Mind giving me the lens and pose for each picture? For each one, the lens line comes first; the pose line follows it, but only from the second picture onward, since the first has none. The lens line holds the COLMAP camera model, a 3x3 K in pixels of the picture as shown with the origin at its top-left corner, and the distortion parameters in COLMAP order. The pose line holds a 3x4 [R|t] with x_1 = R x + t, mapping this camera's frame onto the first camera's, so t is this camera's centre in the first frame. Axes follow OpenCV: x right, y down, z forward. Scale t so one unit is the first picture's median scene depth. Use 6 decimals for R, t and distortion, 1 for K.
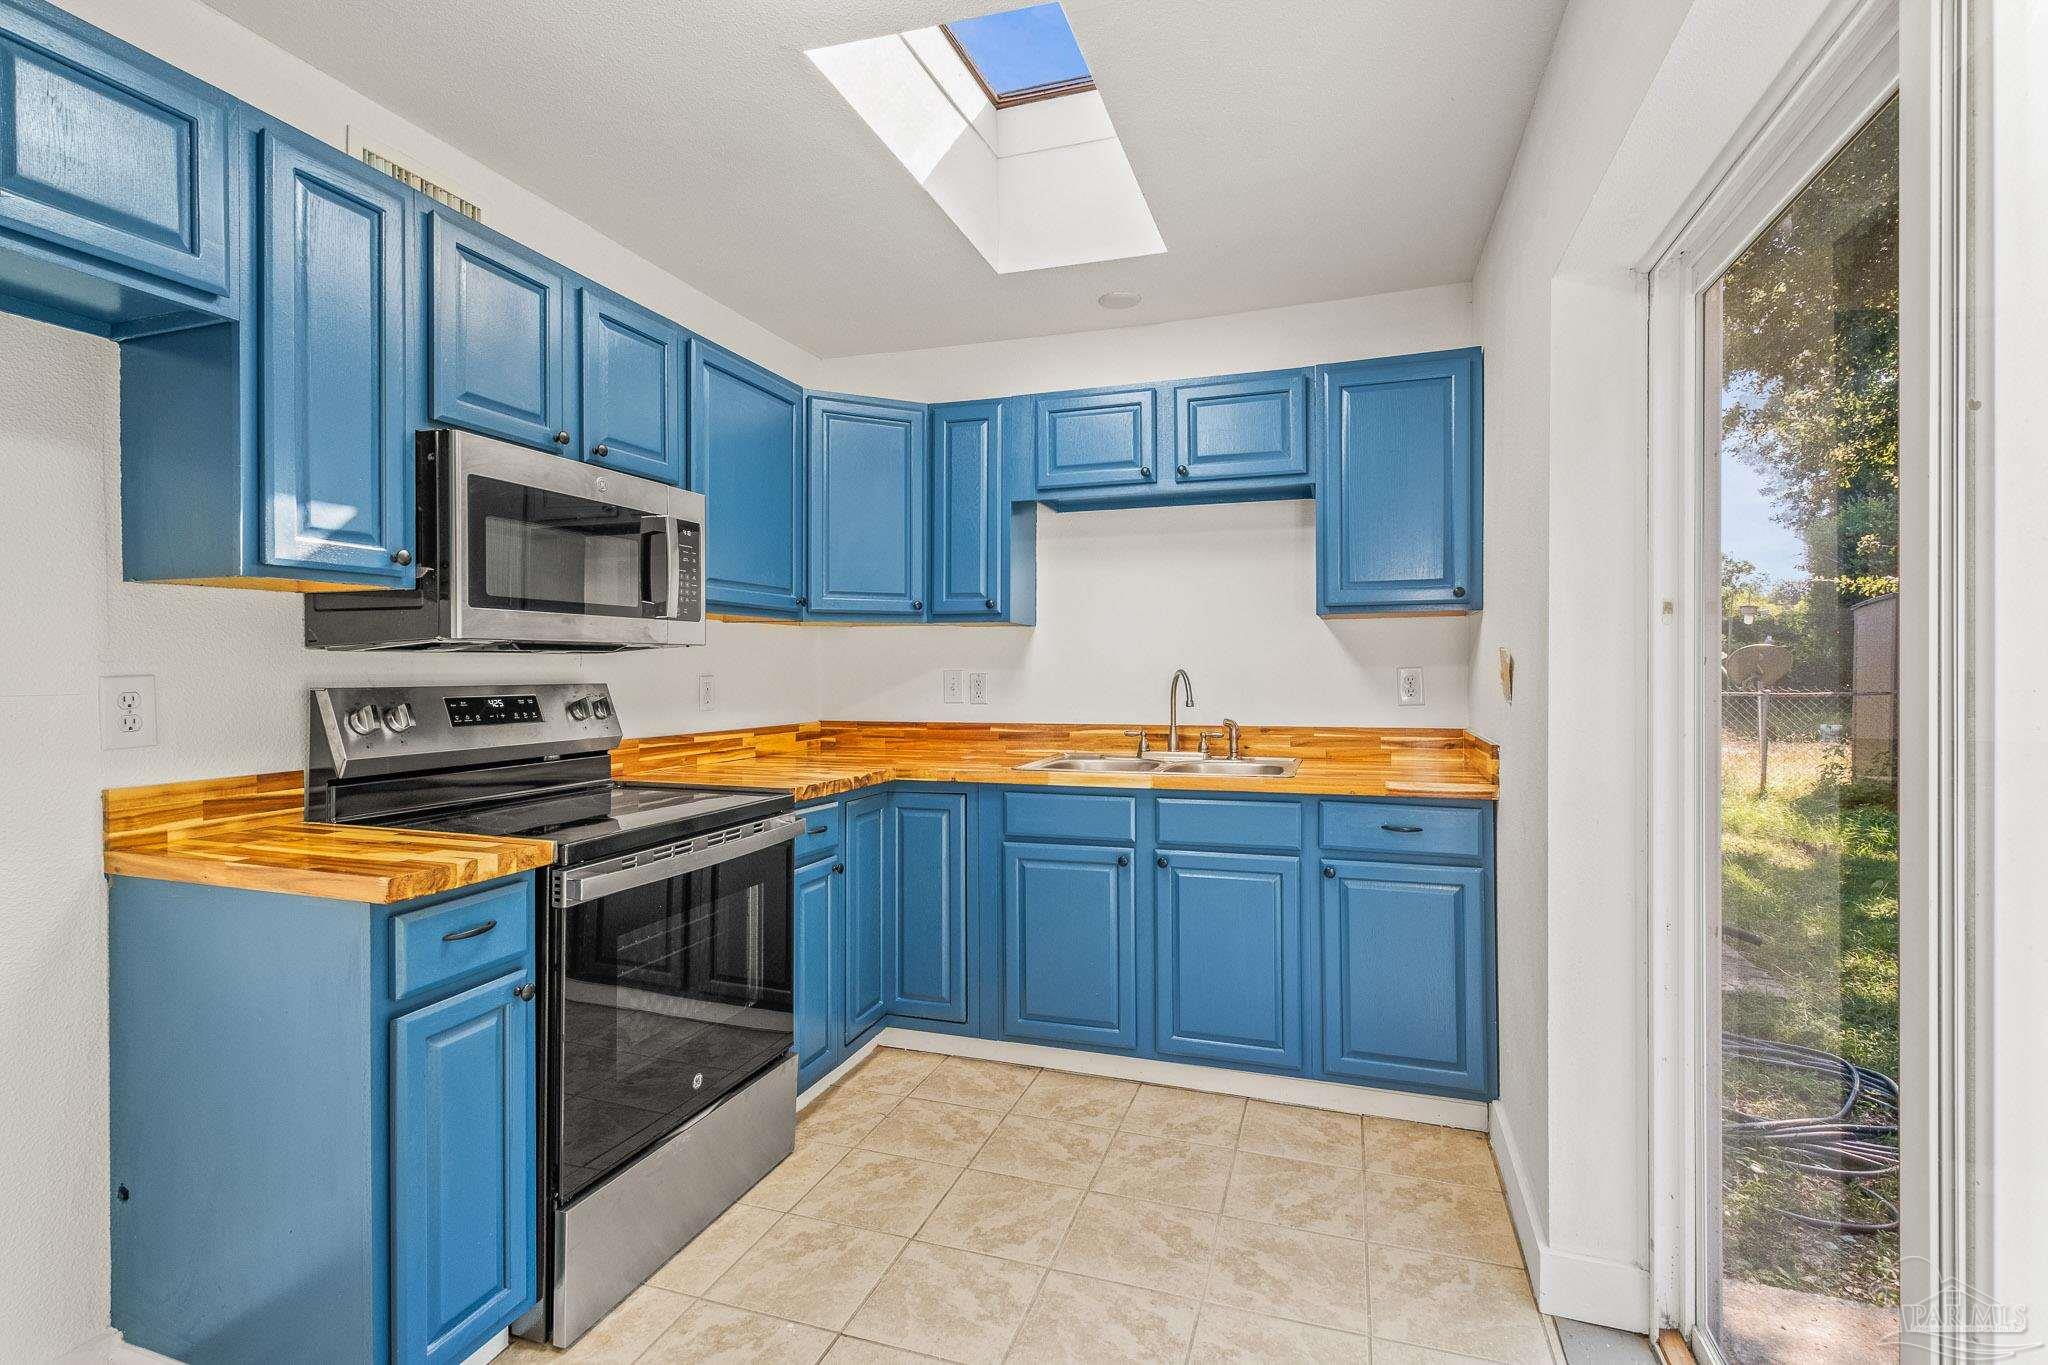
lens RADIAL K [[940.4, 0, 1033.3], [0, 940.4, 672.0], [0, 0, 1]] dist [0.000762, -0.000631]
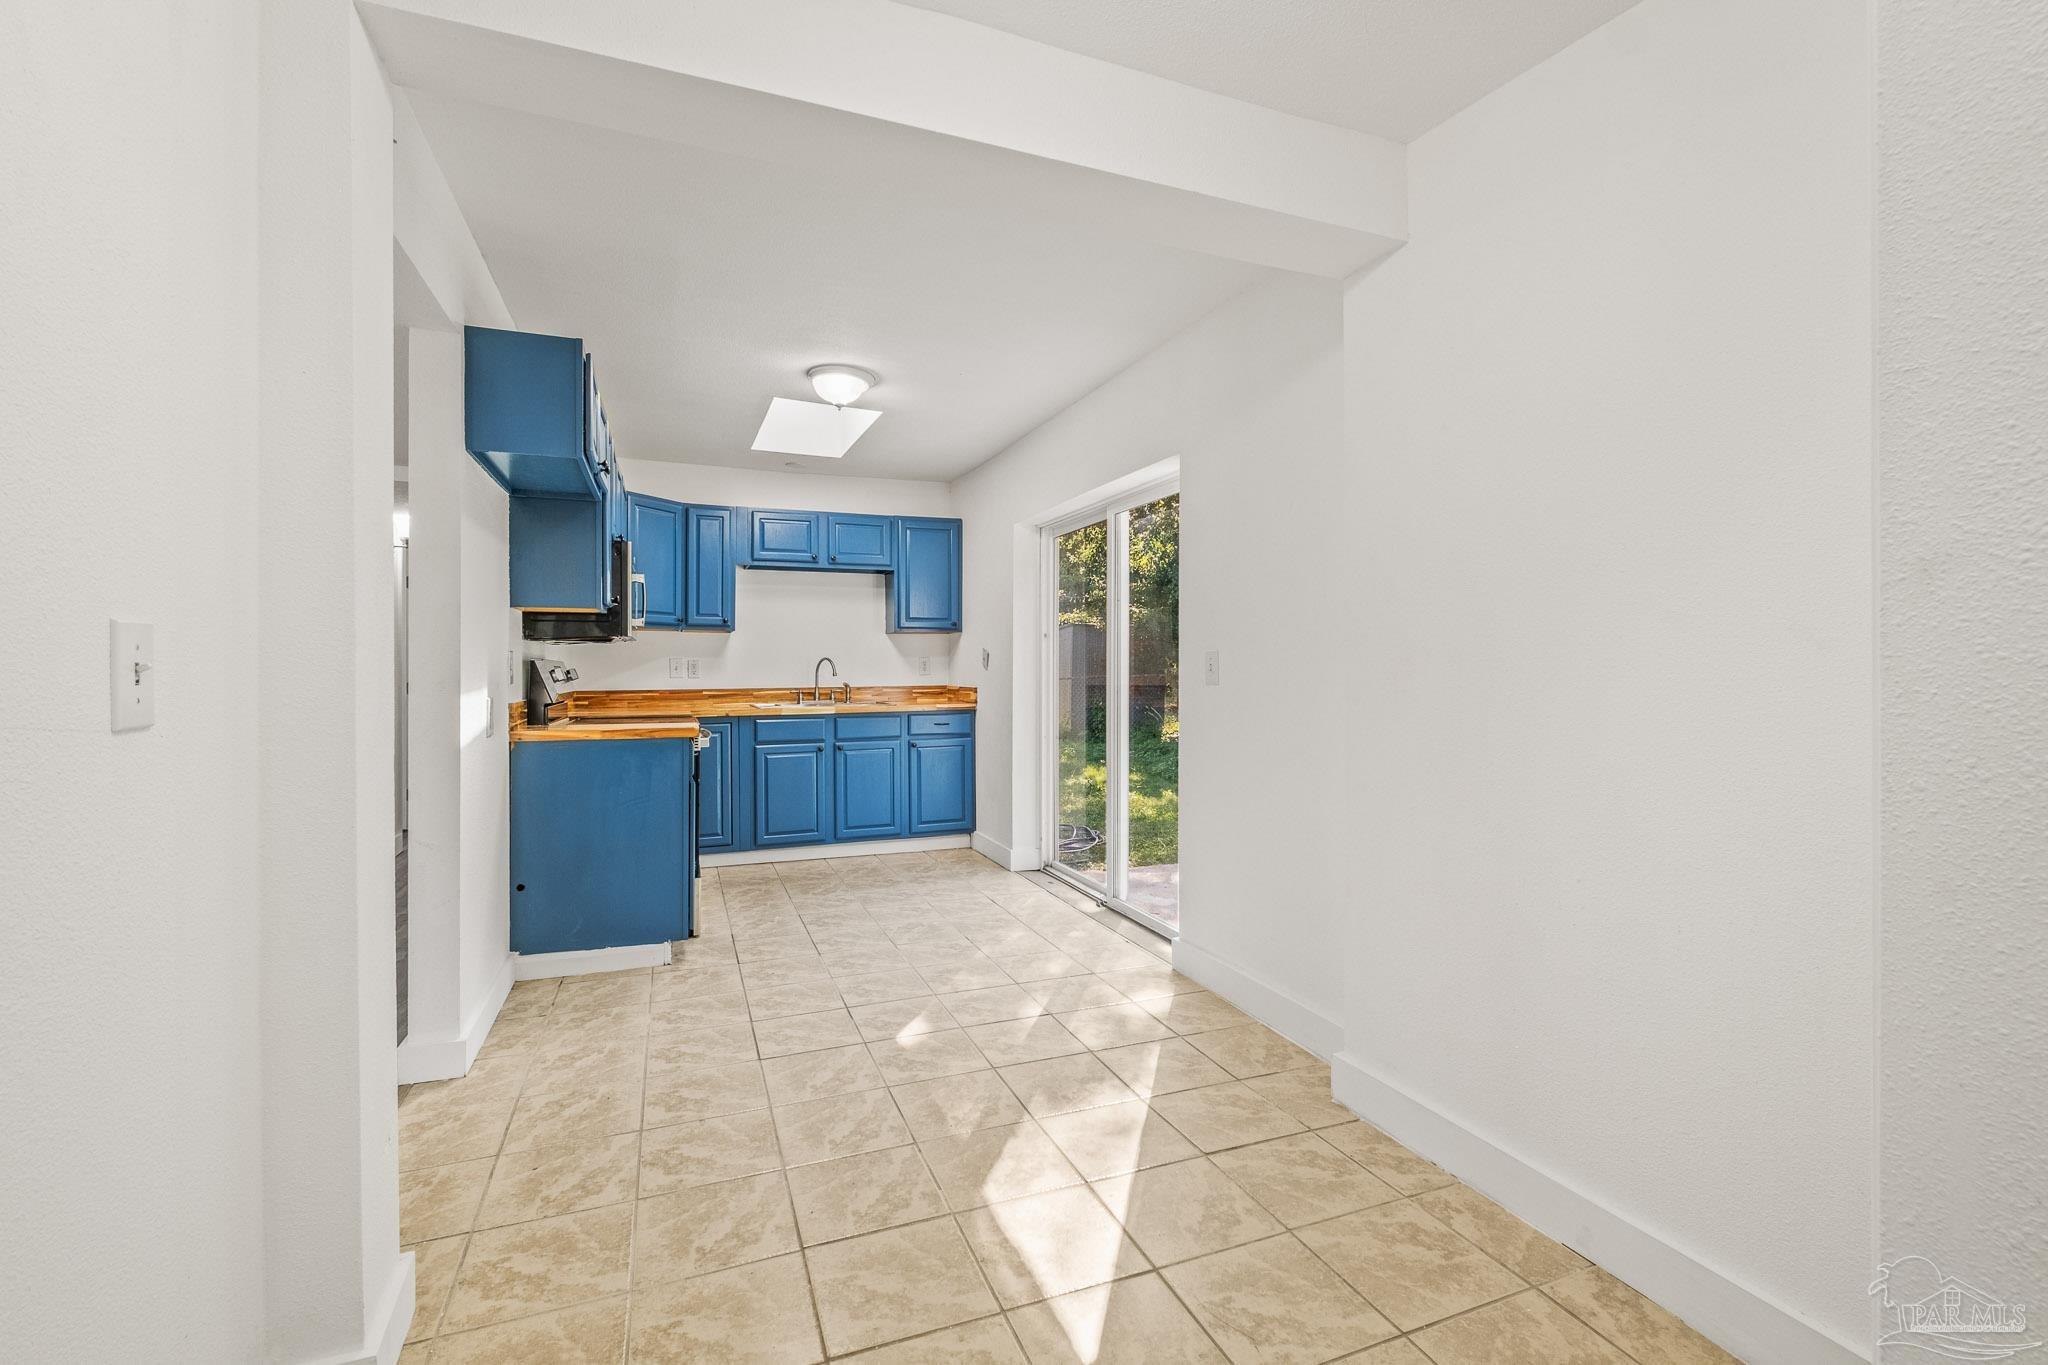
lens RADIAL K [[892.0, 0, 1020.0], [0, 892.0, 671.7], [0, 0, 1]] dist [0.006676, -0.005432]
pose [[0.769825, -0.003145, 0.638248, -0.813199], [0.005249, 0.999985, -0.001404, 0.035752], [-0.638234, 0.004431, 0.769830, -0.782965]]
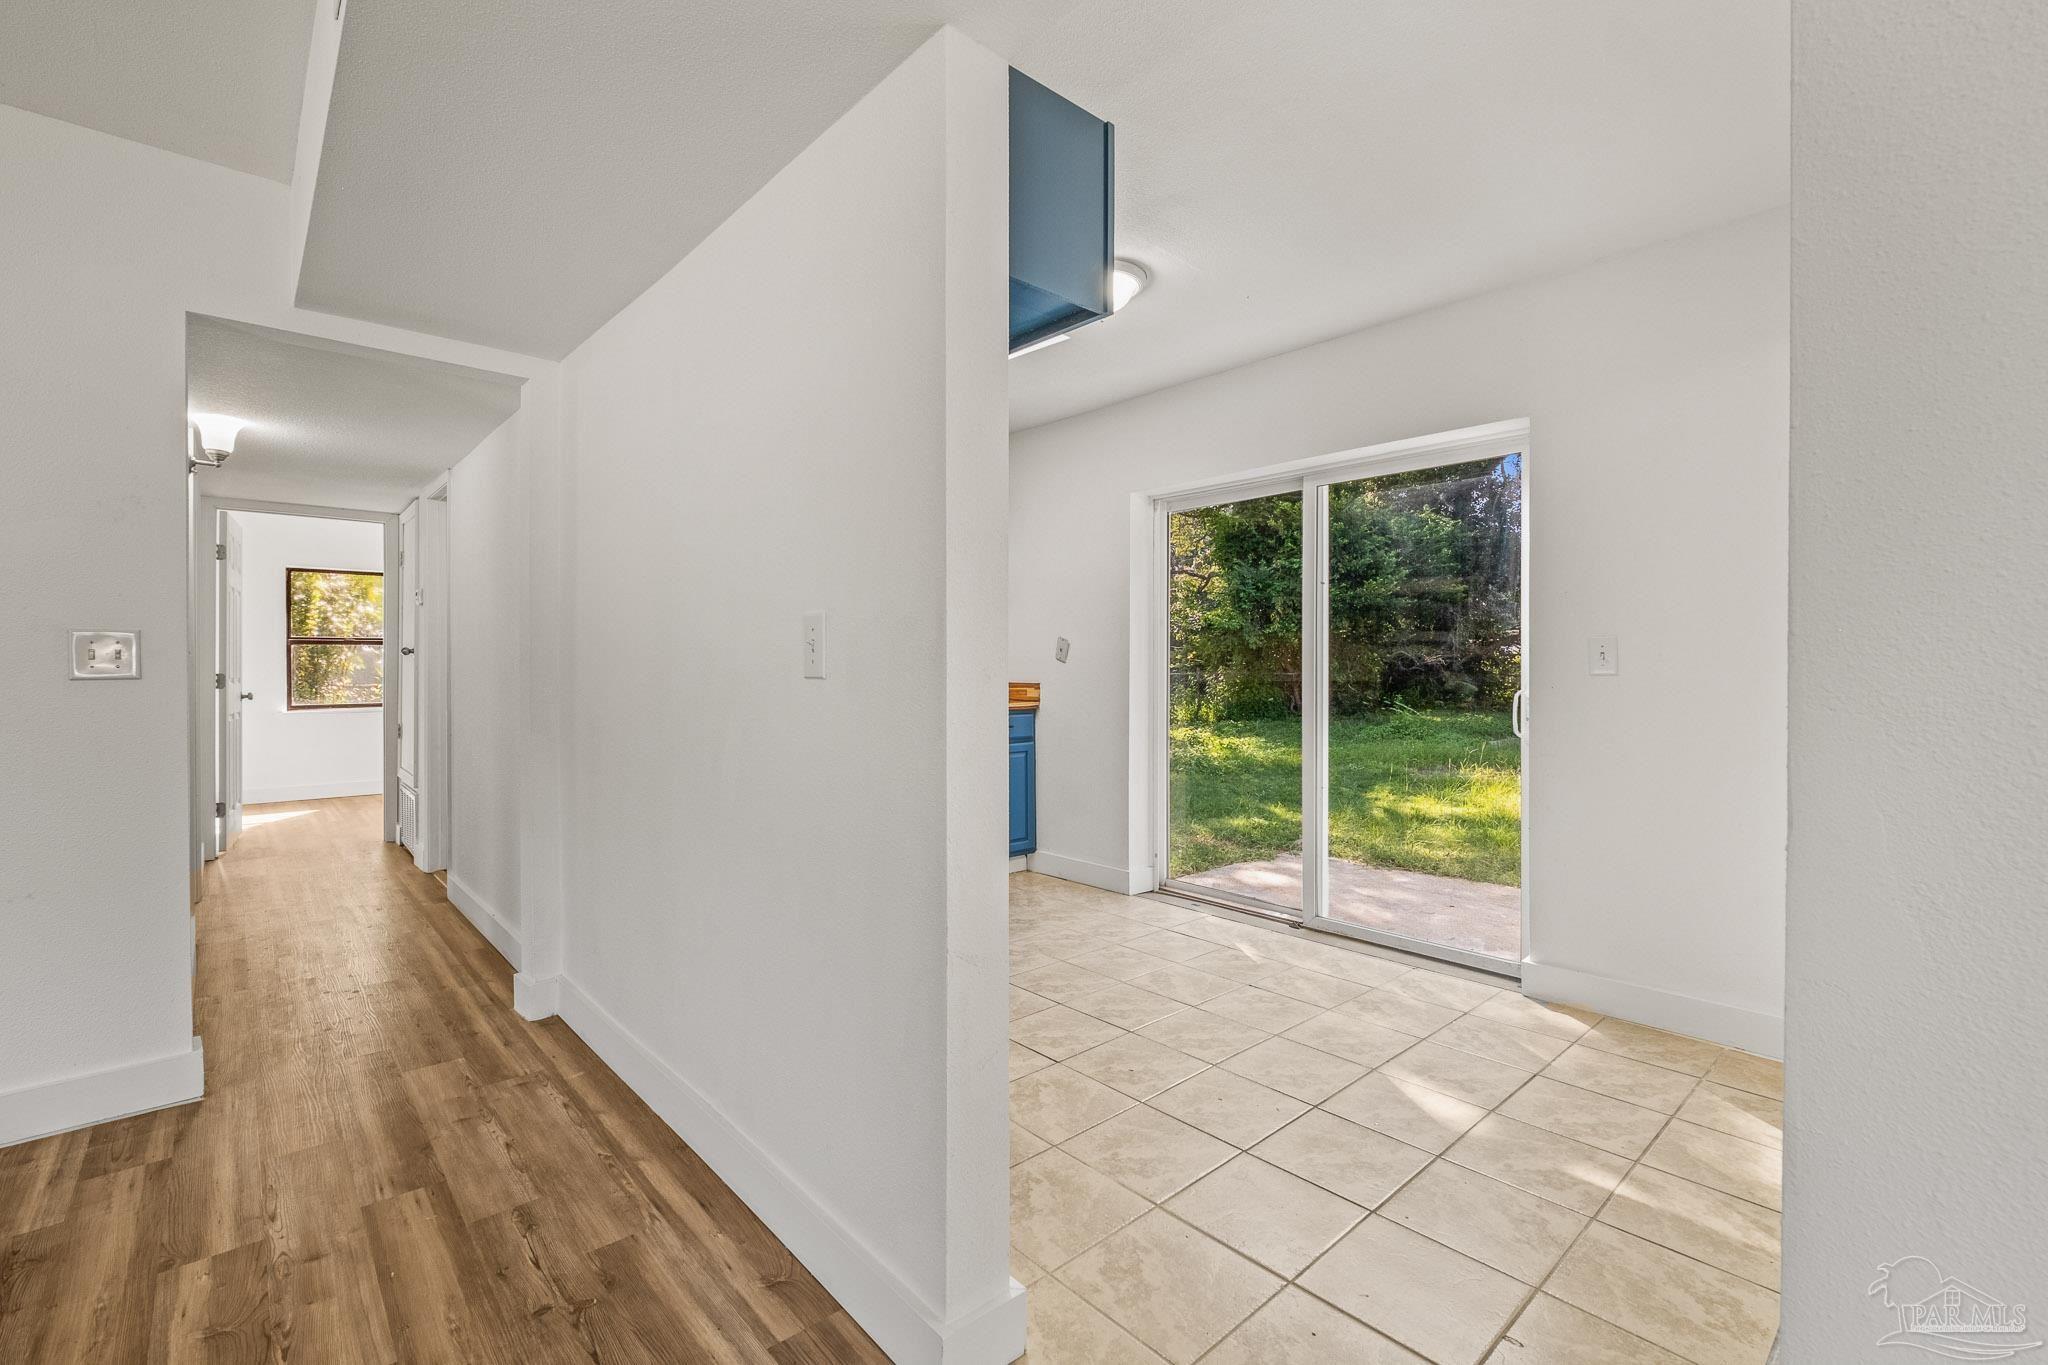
lens RADIAL K [[892.0, 0, 1011.5], [0, 892.0, 672.6], [0, 0, 1]] dist [0.006676, -0.005432]
pose [[0.499987, -0.004079, 0.866023, -1.131401], [0.003450, 0.999990, 0.002718, 0.044003], [-0.866026, 0.001628, 0.499996, 0.040357]]
